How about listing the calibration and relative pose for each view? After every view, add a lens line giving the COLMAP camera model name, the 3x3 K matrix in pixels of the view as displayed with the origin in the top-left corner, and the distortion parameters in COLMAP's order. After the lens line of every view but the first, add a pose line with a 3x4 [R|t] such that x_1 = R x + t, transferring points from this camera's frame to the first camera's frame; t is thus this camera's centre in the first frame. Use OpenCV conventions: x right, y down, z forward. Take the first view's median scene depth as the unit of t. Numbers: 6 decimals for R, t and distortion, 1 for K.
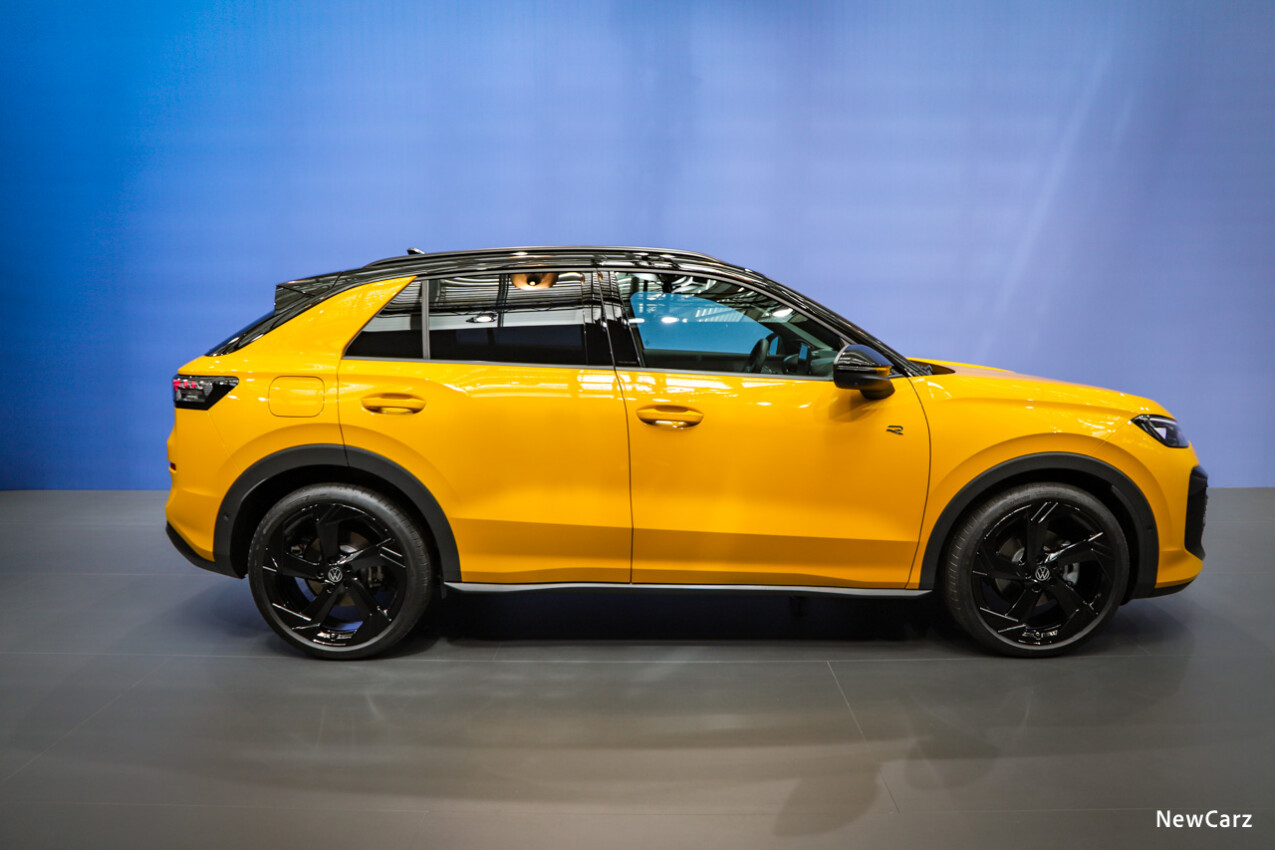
lens RADIAL K [[871.1, 0, 637.5], [0, 871.1, 425.0], [0, 0, 1]] dist [0.001145, -0.000032]
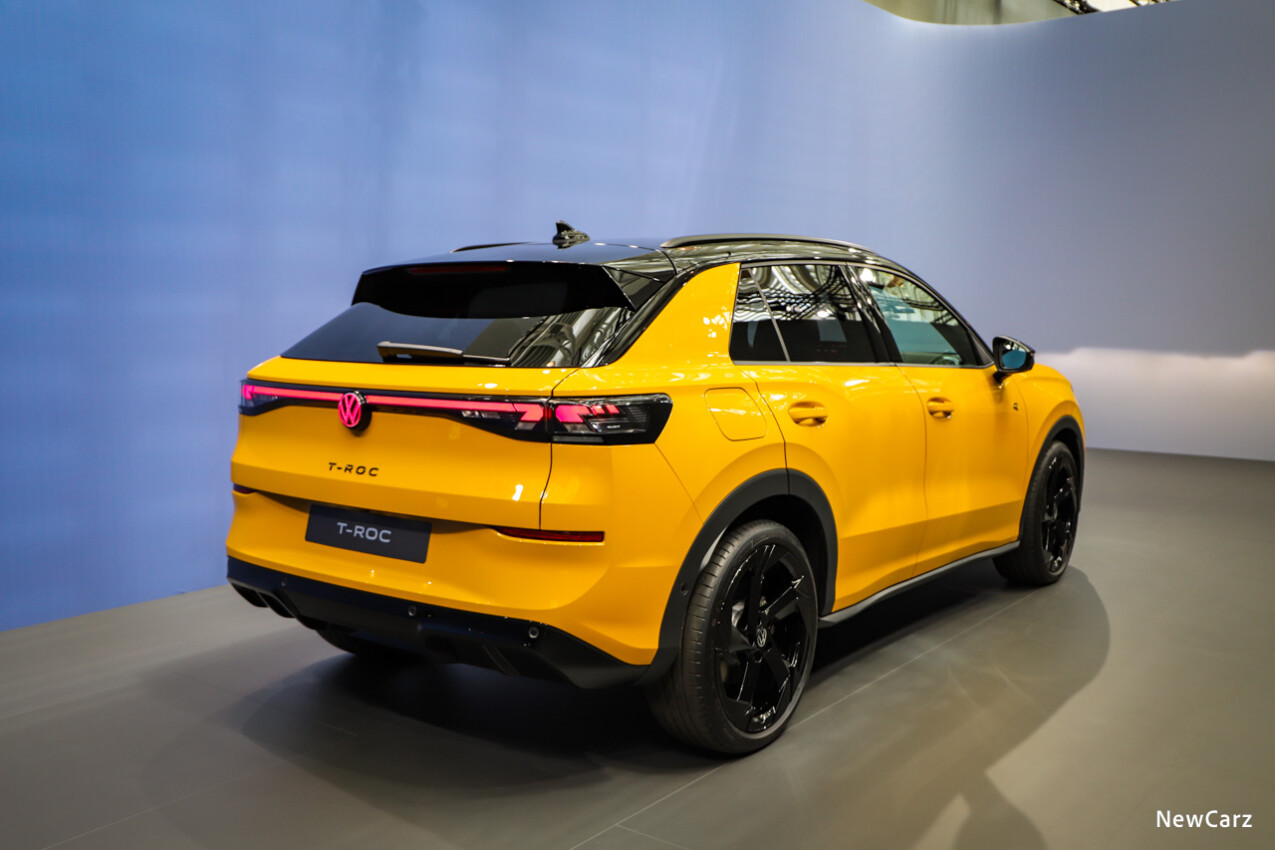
lens RADIAL K [[1261.4, 0, 637.5], [0, 1261.4, 425.0], [0, 0, 1]] dist [-0.005392, -0.002025]
pose [[0.564602, -0.073064, 0.822123, -1.352855], [0.116097, 0.993201, 0.008538, -0.042533], [-0.817158, 0.090625, 0.569245, 0.441451]]
